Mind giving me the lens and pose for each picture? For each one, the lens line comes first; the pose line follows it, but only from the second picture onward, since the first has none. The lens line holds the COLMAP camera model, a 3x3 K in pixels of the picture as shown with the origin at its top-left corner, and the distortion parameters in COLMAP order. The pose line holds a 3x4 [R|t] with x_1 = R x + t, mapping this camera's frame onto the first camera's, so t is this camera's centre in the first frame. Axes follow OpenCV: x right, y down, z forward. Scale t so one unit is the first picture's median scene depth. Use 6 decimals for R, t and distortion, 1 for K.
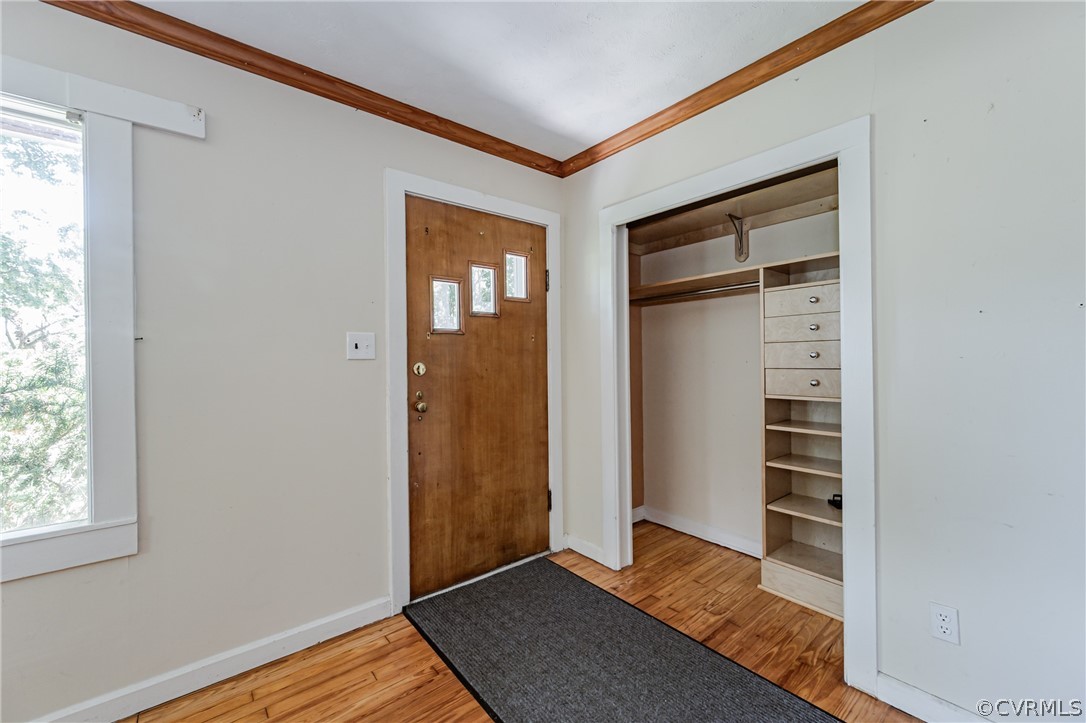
lens RADIAL K [[435.8, 0, 538.1], [0, 435.8, 360.8], [0, 0, 1]] dist [-0.002460, 0.000141]
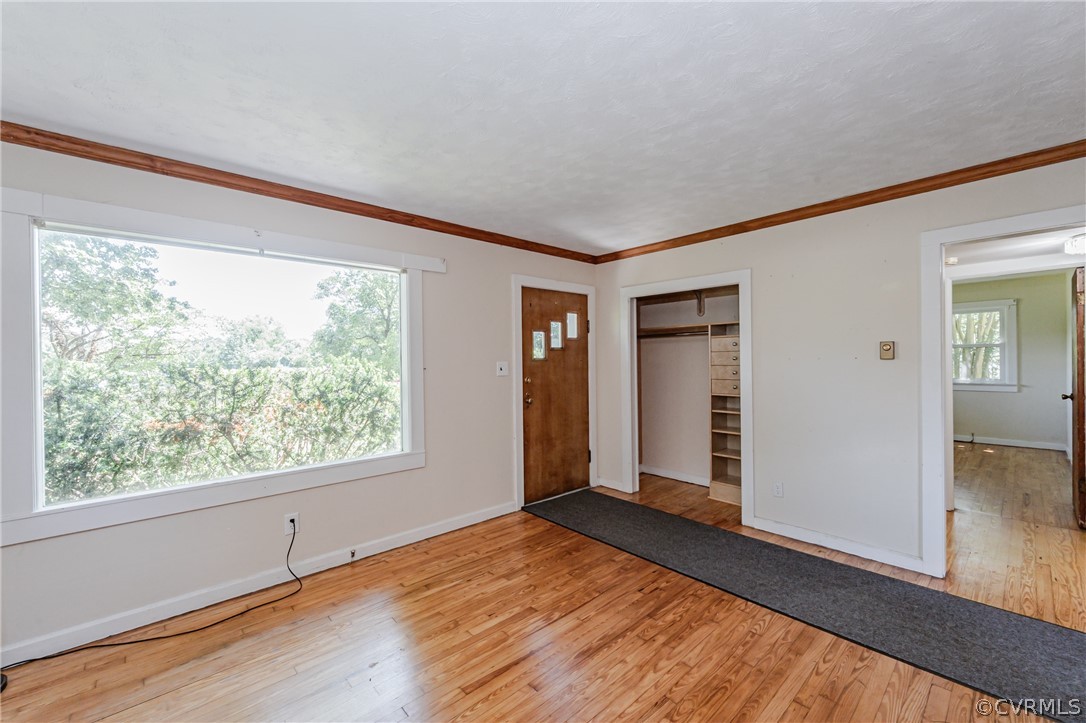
lens RADIAL K [[435.8, 0, 541.9], [0, 435.8, 361.7], [0, 0, 1]] dist [-0.002460, 0.000141]
pose [[0.998632, -0.000303, 0.052283, -0.288466], [0.000233, 0.999999, 0.001329, -0.058396], [-0.052284, -0.001314, 0.998631, -0.793735]]
